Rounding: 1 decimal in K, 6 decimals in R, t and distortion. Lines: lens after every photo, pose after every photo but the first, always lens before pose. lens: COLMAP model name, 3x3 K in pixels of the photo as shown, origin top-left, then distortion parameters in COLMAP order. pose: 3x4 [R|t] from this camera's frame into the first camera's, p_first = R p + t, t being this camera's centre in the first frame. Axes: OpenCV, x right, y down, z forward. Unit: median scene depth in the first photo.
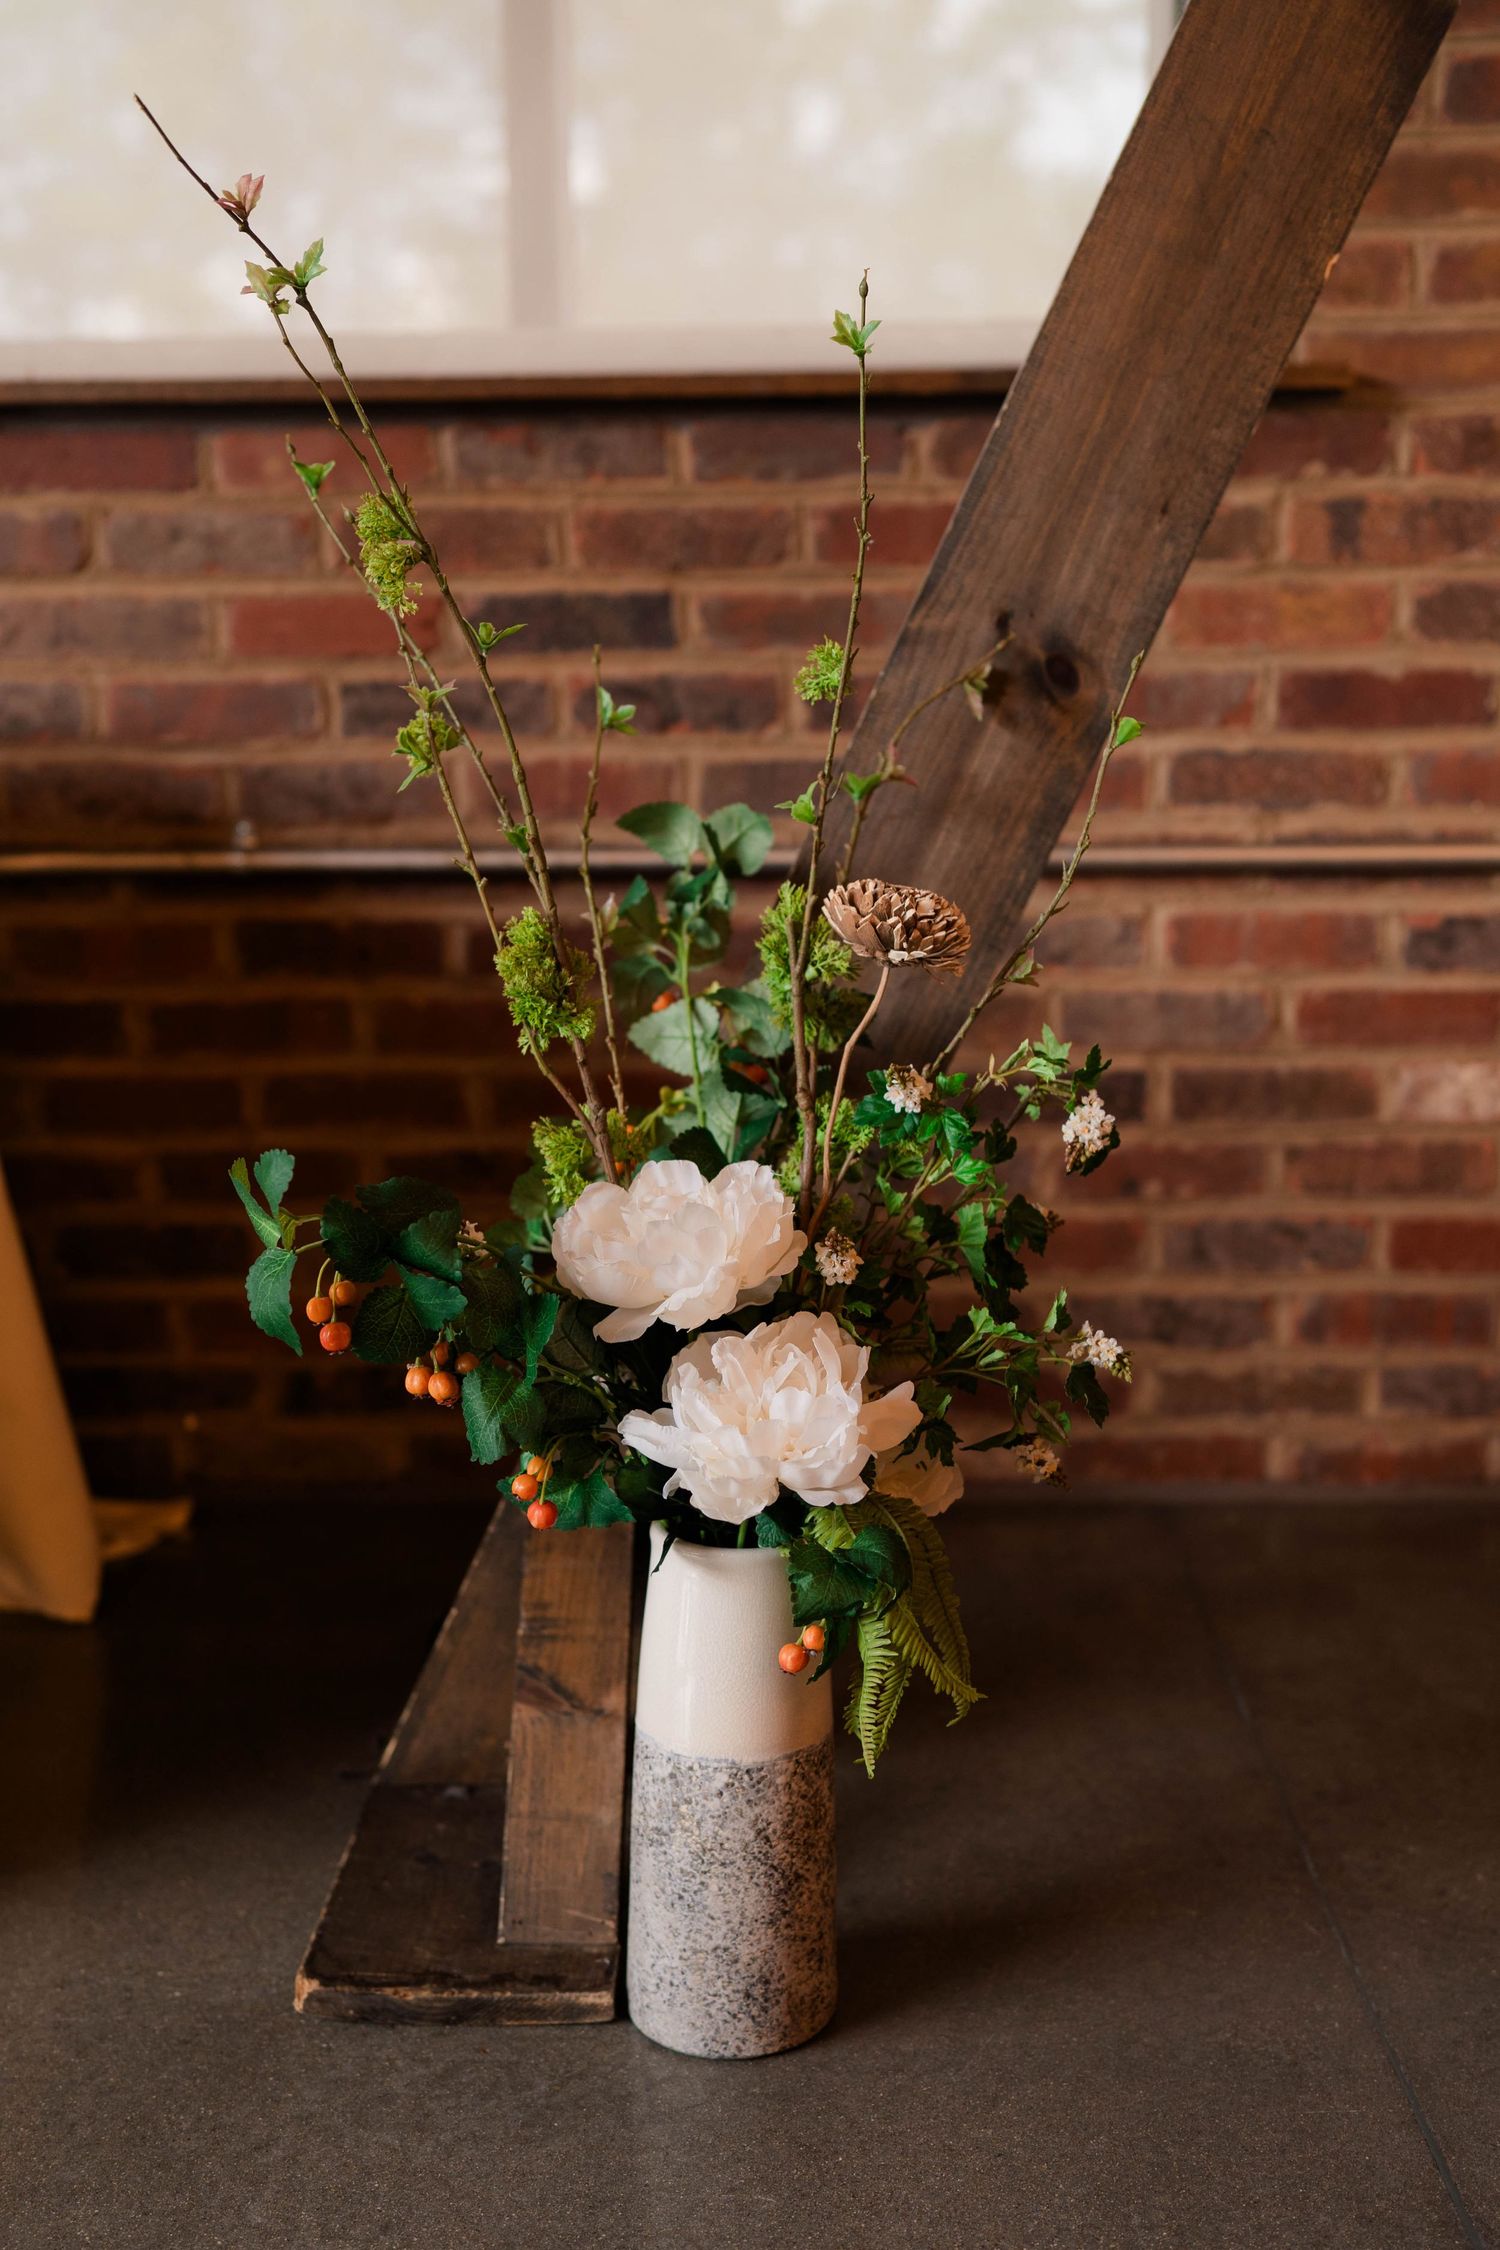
lens RADIAL K [[2287.4, 0, 750.0], [0, 2287.4, 1125.0], [0, 0, 1]] dist [-0.004638, 0.001519]
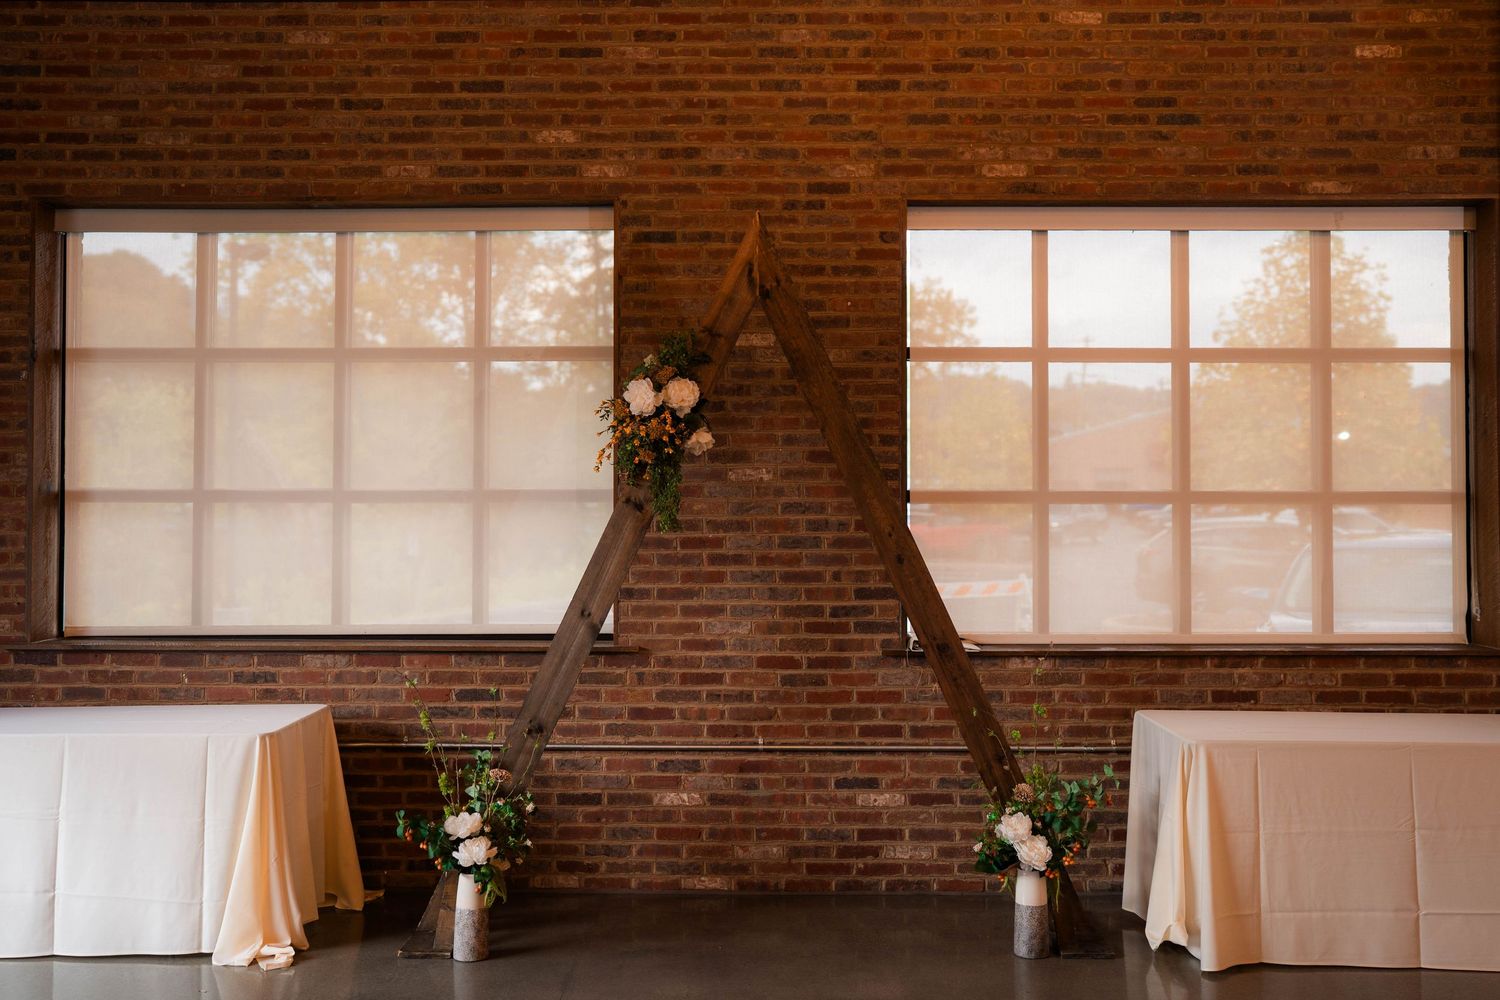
lens RADIAL K [[1524.9, 0, 792.9], [0, 1524.9, 470.8], [0, 0, 1]] dist [-0.004638, 0.001519]
pose [[0.999856, 0.013253, 0.010571, 0.526828], [-0.010820, 0.978930, -0.203909, -0.038275], [-0.013051, 0.203766, 0.978933, -2.158039]]
